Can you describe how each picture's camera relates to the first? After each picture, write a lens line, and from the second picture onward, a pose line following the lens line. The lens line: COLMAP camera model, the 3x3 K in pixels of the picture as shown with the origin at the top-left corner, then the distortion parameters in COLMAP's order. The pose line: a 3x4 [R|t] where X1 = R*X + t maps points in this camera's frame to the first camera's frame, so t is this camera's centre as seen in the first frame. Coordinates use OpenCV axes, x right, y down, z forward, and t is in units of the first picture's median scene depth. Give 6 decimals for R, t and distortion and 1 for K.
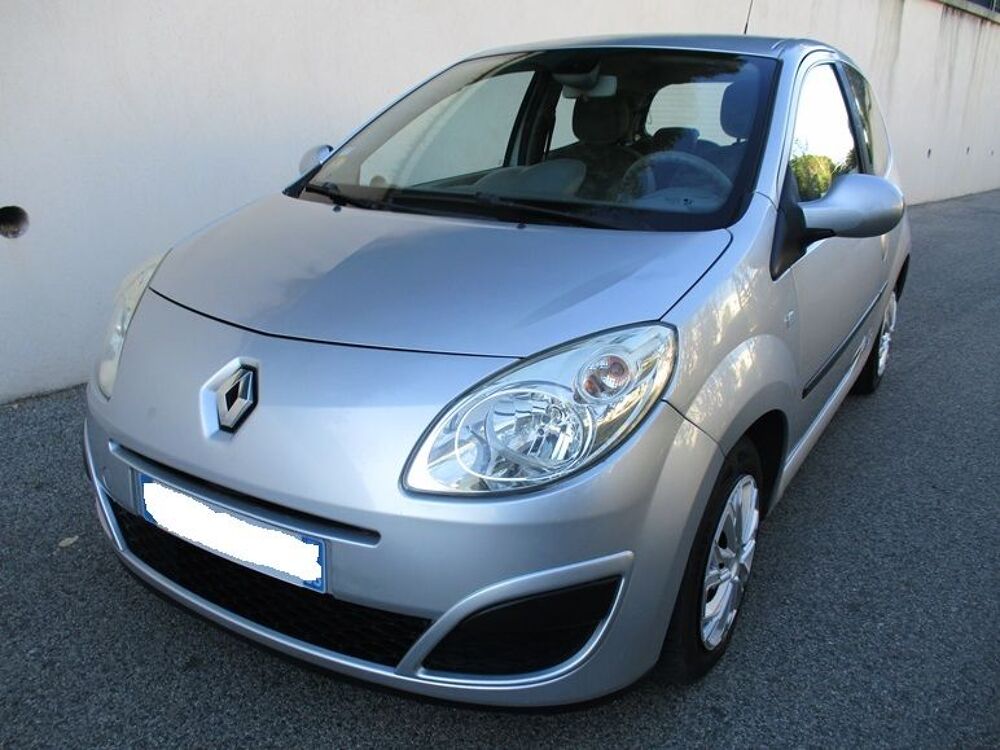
lens RADIAL K [[828.7, 0, 500.0], [0, 828.7, 375.0], [0, 0, 1]] dist [-0.013550, -0.000862]
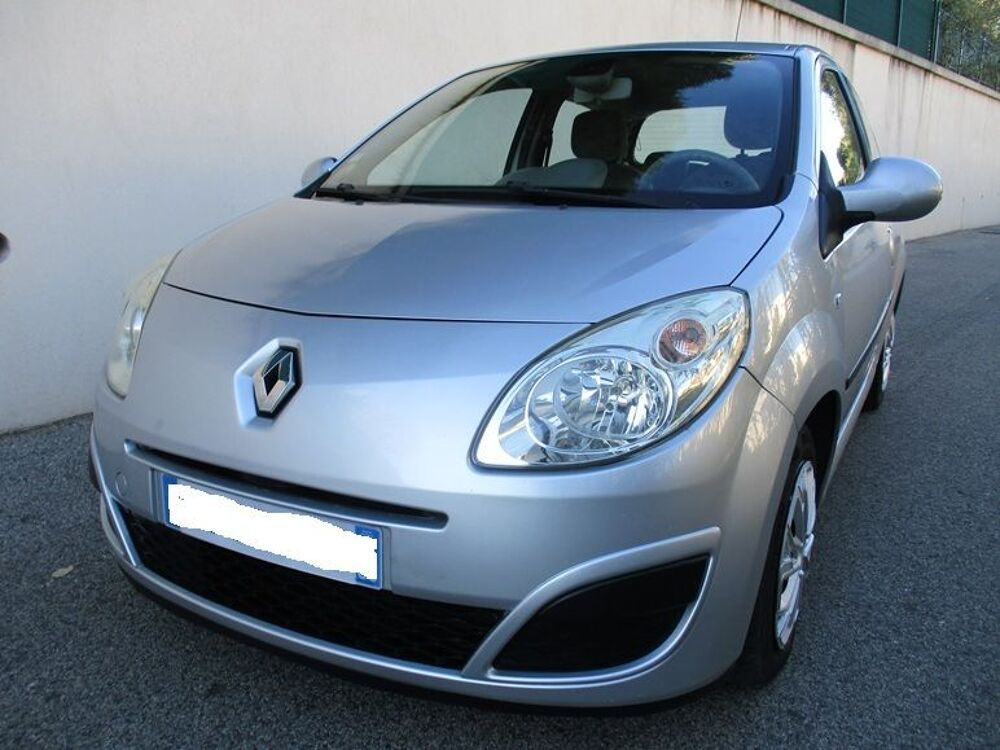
lens RADIAL K [[828.7, 0, 500.0], [0, 828.7, 375.0], [0, 0, 1]] dist [-0.013550, -0.000862]
pose [[0.998621, -0.024071, 0.046650, -0.097960], [0.027266, 0.997237, -0.069102, 0.079392], [-0.044858, 0.070278, 0.996518, 0.062339]]
